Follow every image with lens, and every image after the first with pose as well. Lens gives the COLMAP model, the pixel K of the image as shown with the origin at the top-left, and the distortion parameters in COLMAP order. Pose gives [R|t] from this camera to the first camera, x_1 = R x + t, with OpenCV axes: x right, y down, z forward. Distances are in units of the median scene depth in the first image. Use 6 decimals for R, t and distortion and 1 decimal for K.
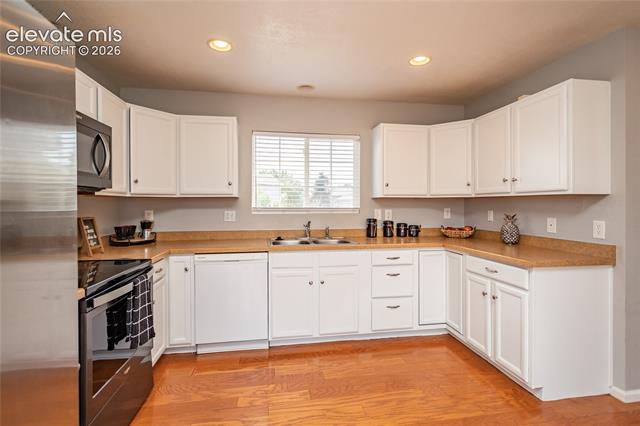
lens RADIAL K [[309.0, 0, 350.0], [0, 309.0, 202.2], [0, 0, 1]] dist [0.004976, 0.000536]
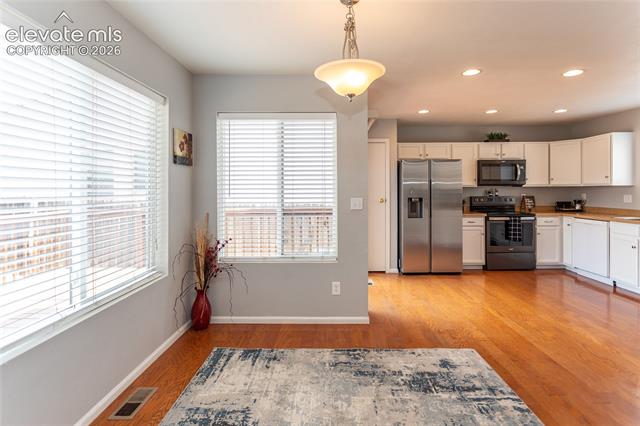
lens RADIAL K [[321.2, 0, 336.6], [0, 321.2, 199.1], [0, 0, 1]] dist [0.022832, -0.000113]
pose [[-0.152124, 0.028869, -0.987940, 1.411258], [0.014810, 0.999528, 0.026927, -0.011662], [0.988250, -0.010536, -0.152480, -0.083132]]
